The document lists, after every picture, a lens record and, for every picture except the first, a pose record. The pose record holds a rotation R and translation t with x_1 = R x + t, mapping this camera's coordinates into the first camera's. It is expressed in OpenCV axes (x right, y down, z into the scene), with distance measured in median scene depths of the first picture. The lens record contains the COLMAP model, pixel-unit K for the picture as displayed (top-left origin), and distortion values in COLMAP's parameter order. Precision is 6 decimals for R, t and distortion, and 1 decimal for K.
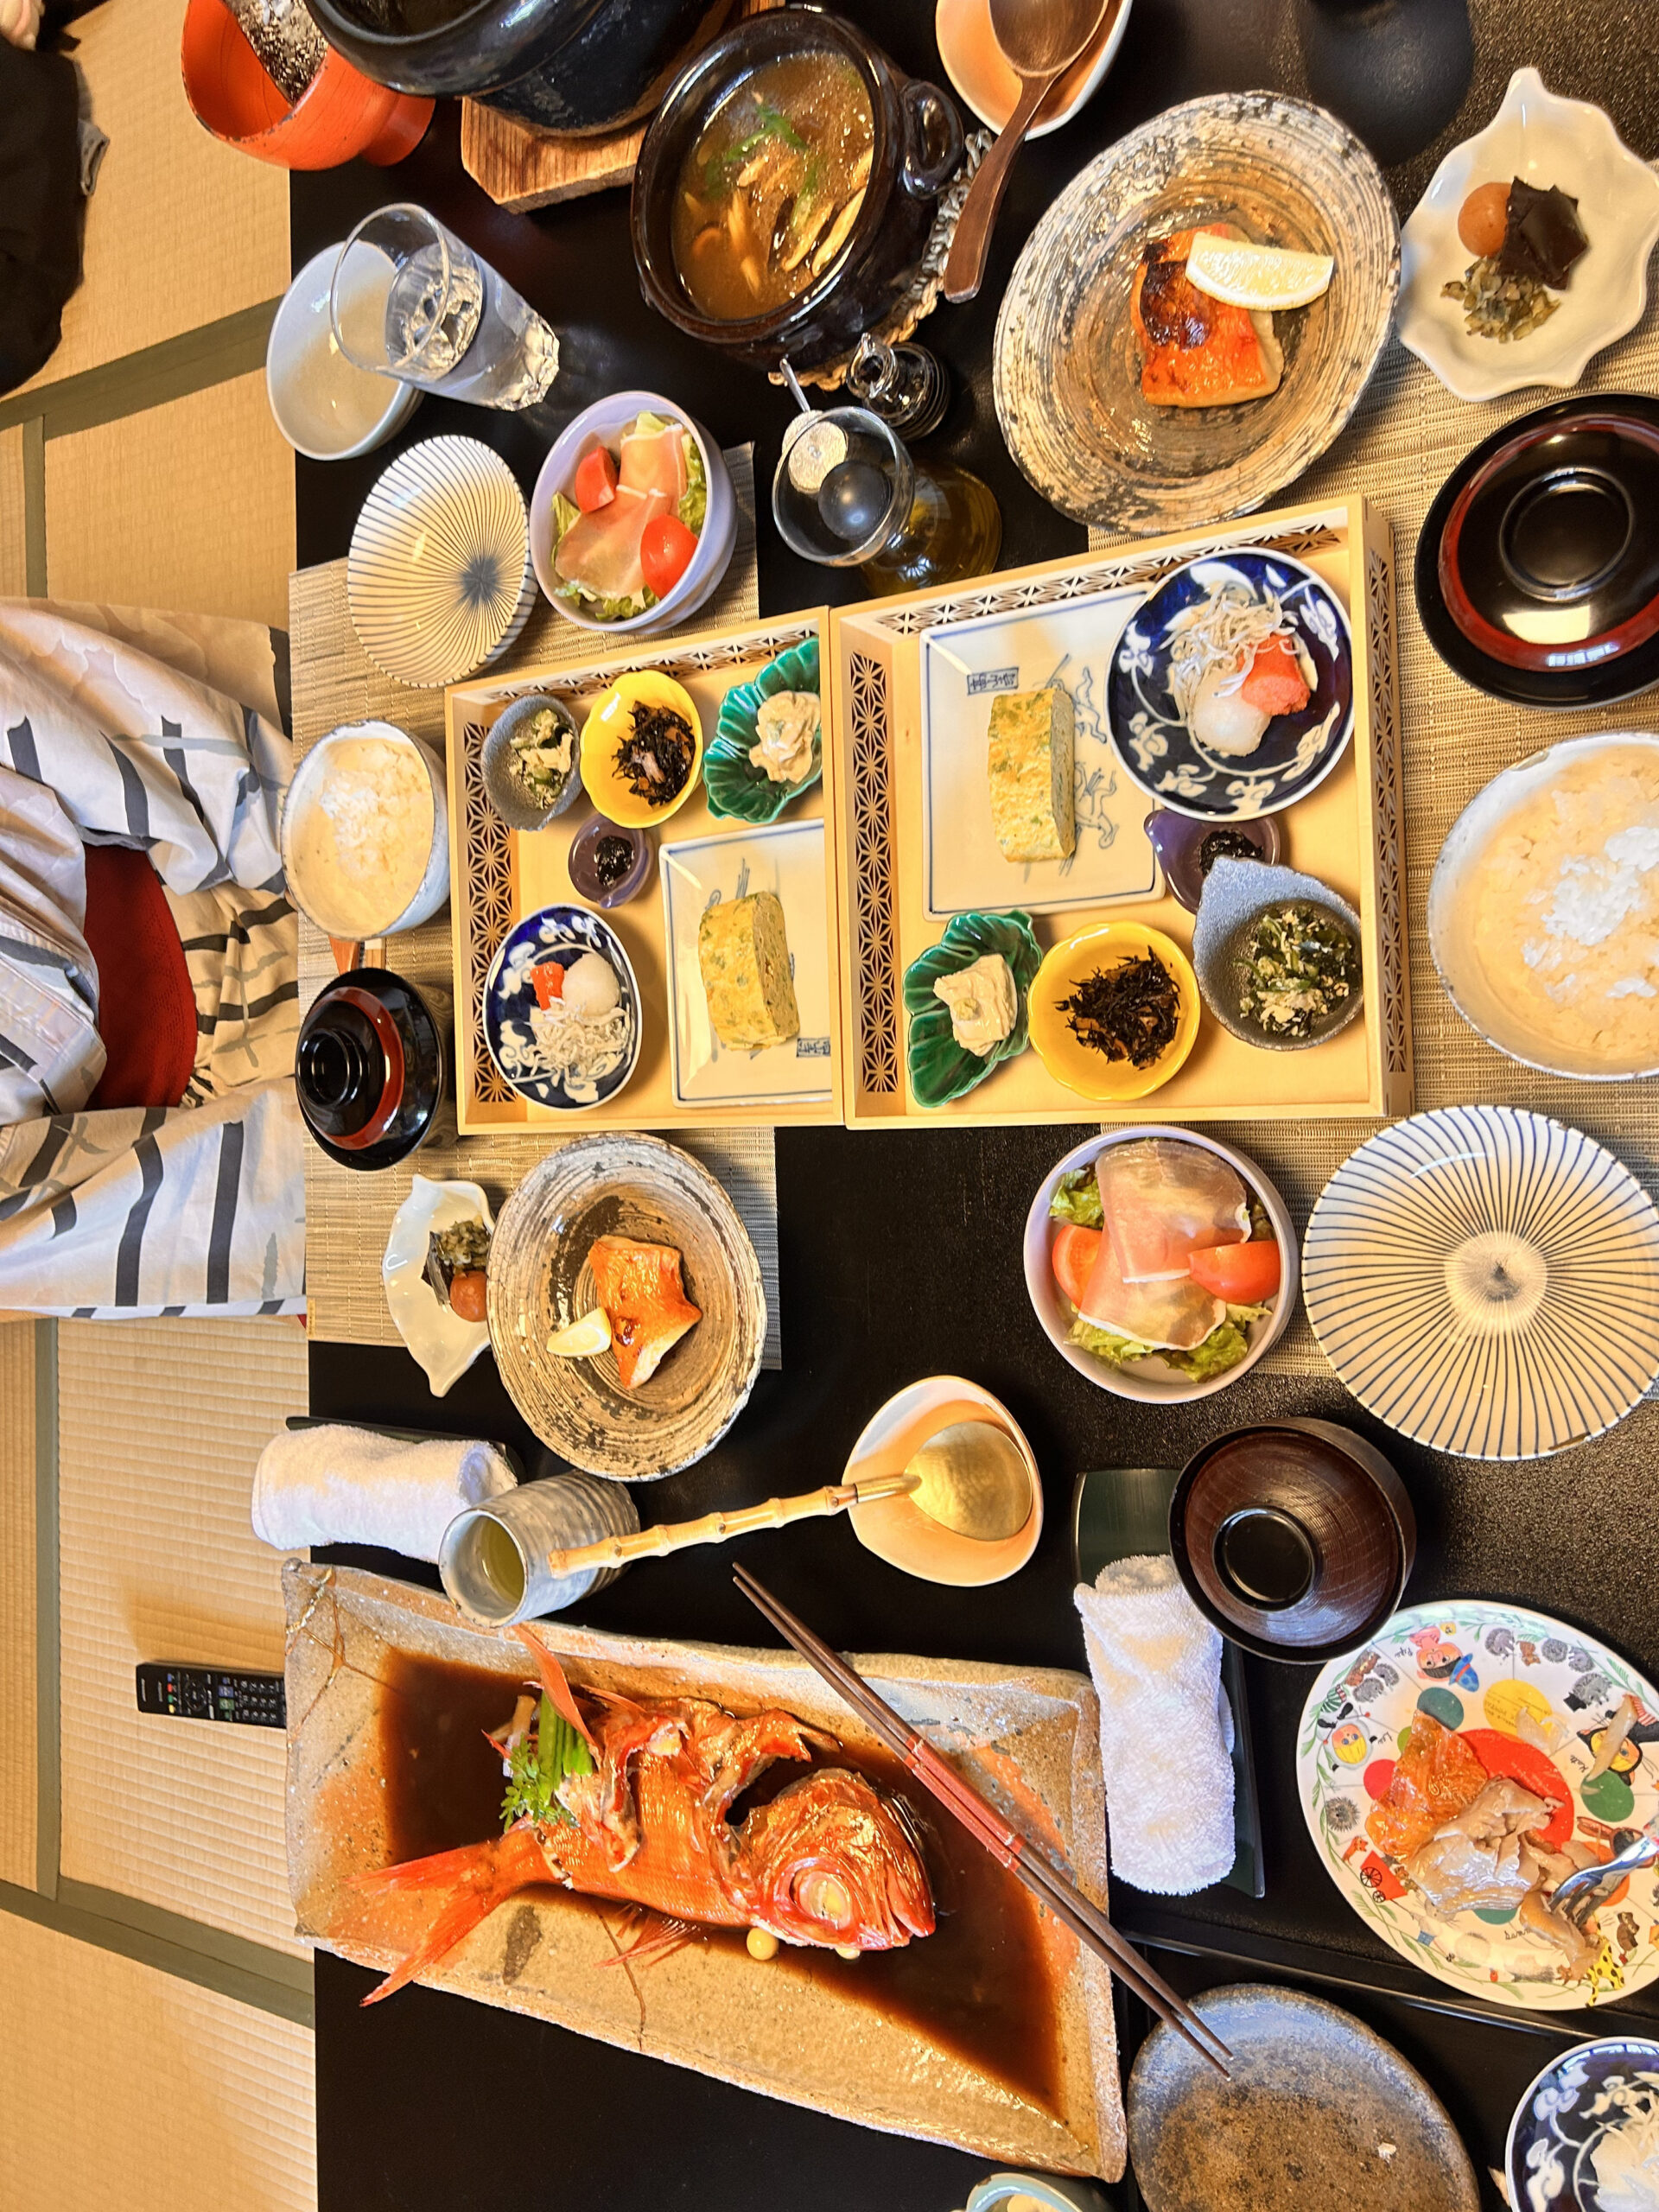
lens RADIAL K [[1638.6, 0, 828.1], [0, 1638.6, 1092.9], [0, 0, 1]] dist [0.027091, -0.018093]
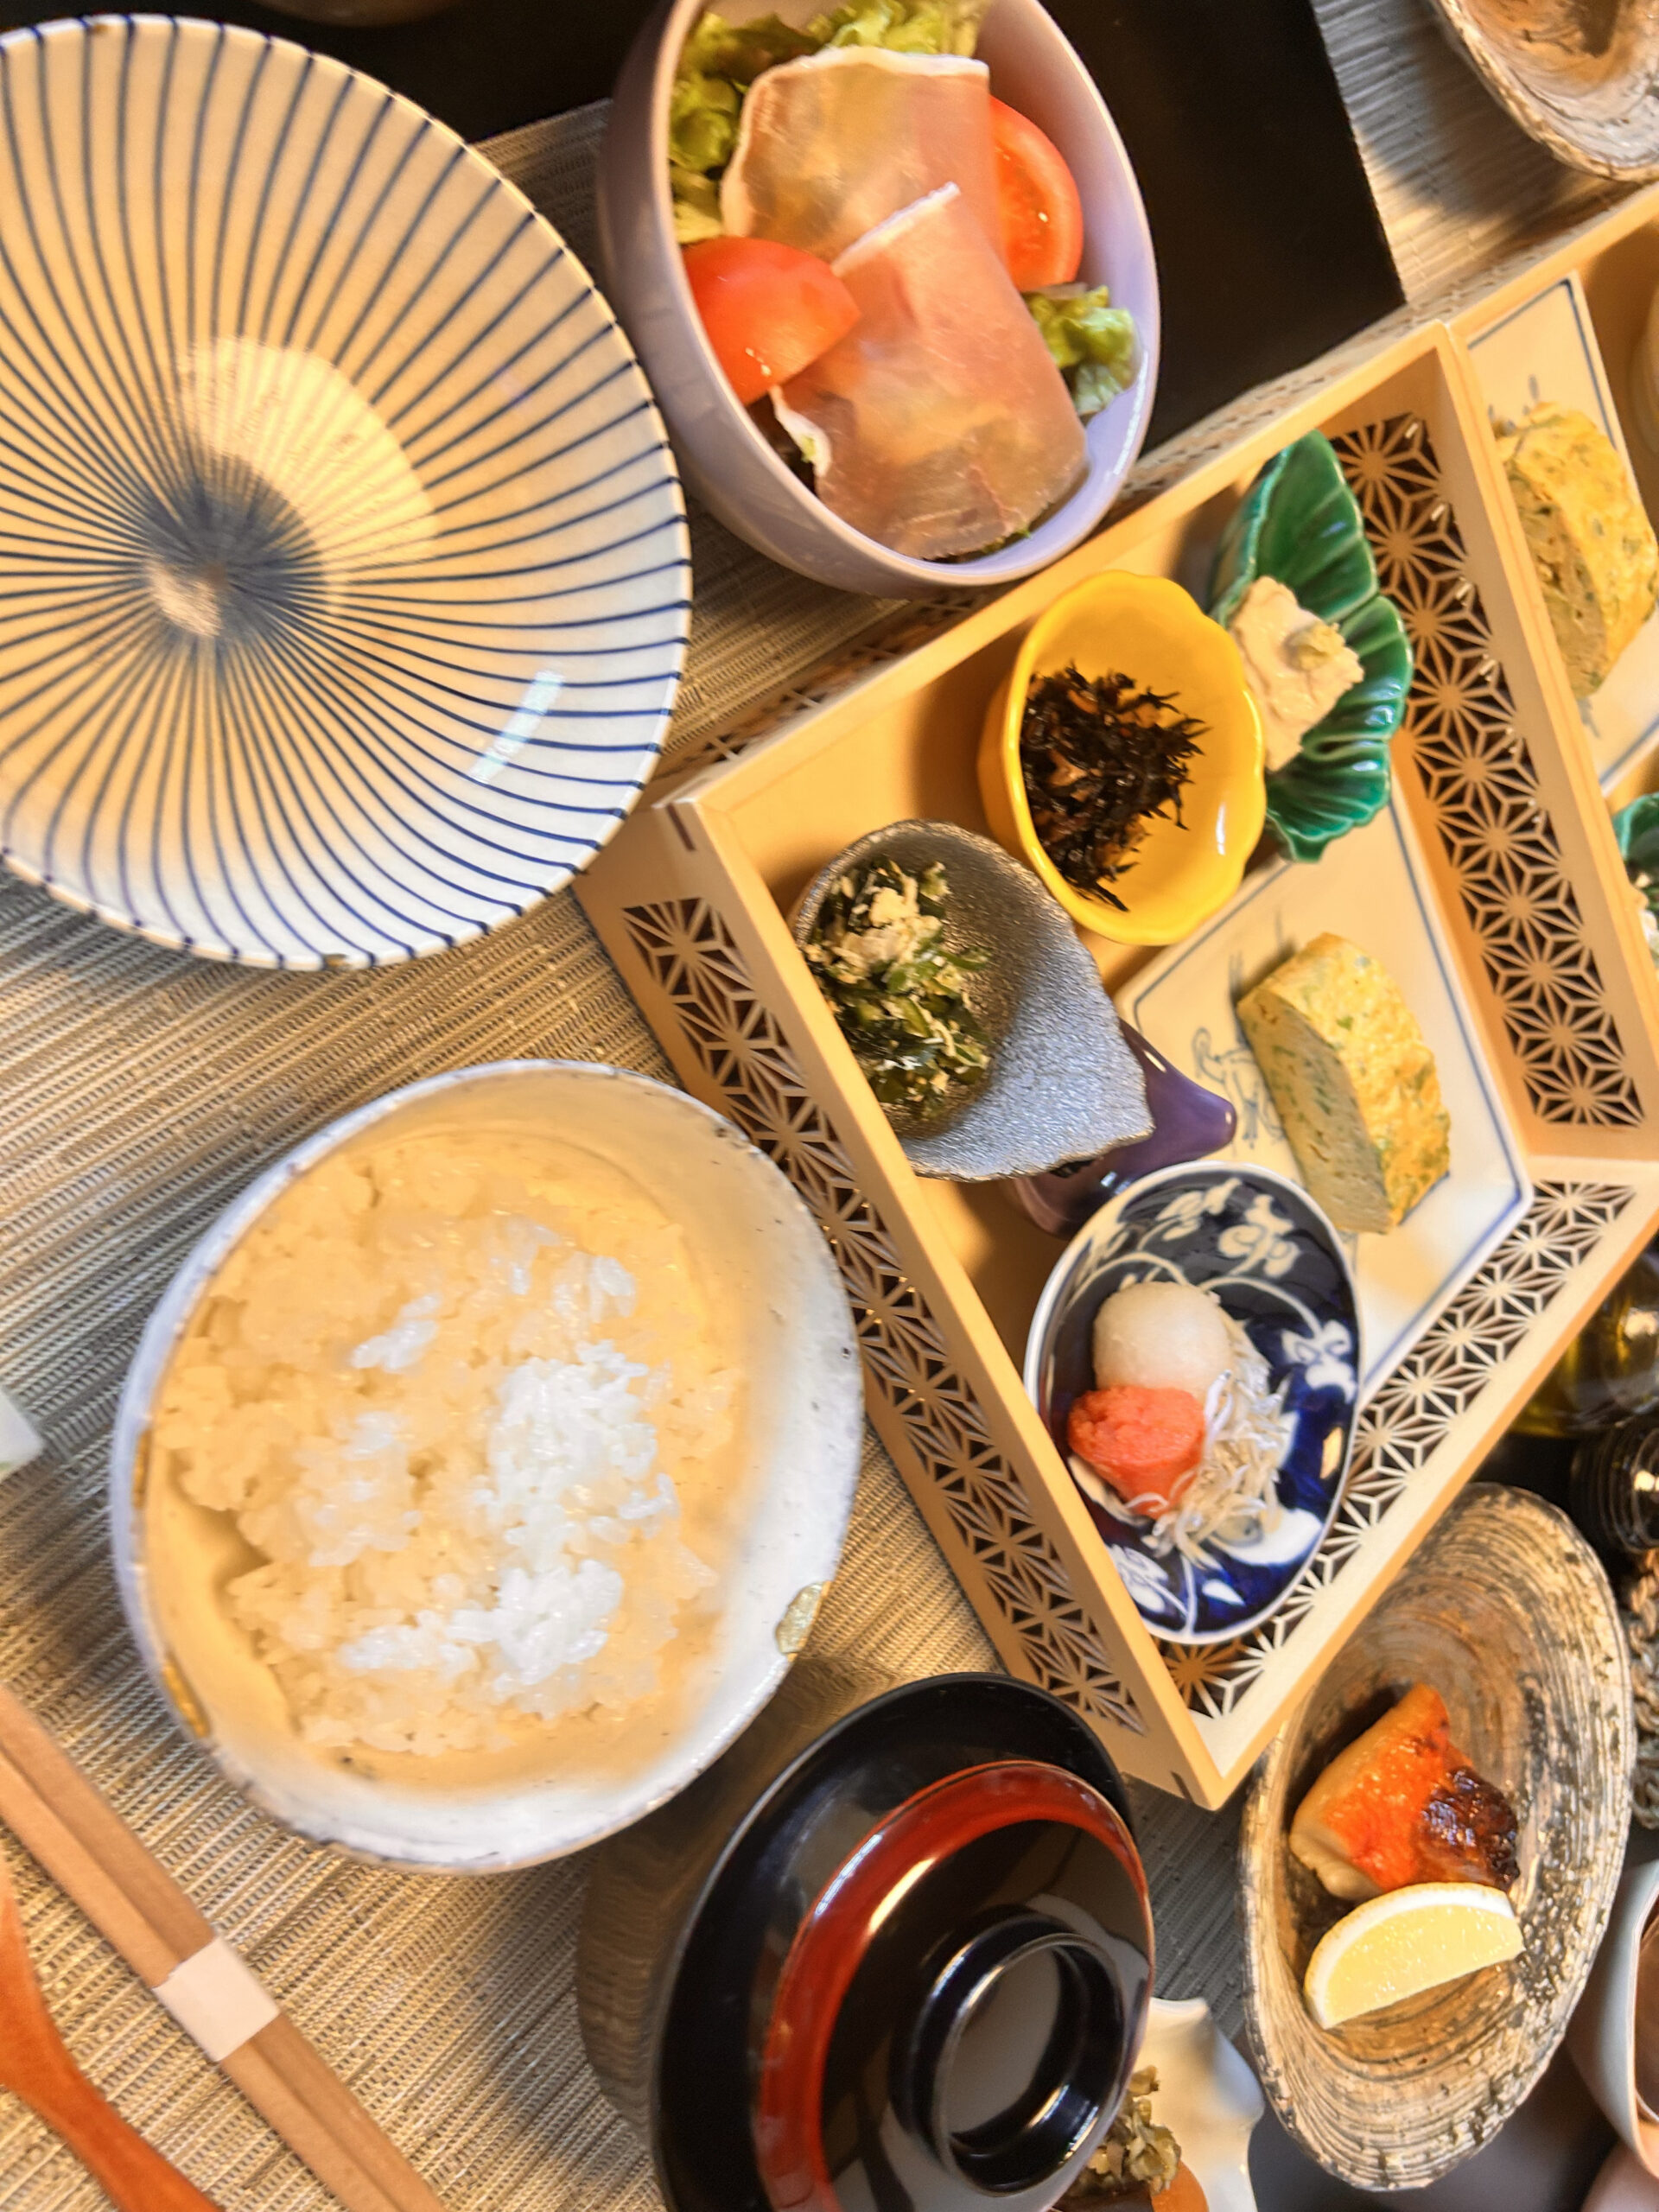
lens RADIAL K [[1638.6, 0, 819.4], [0, 1638.6, 1114.7], [0, 0, 1]] dist [0.027091, -0.018093]
pose [[-0.903177, 0.429208, 0.007180, 0.297726], [-0.406359, -0.849467, -0.336569, 0.064944], [-0.138359, -0.306899, 0.941631, 0.500255]]
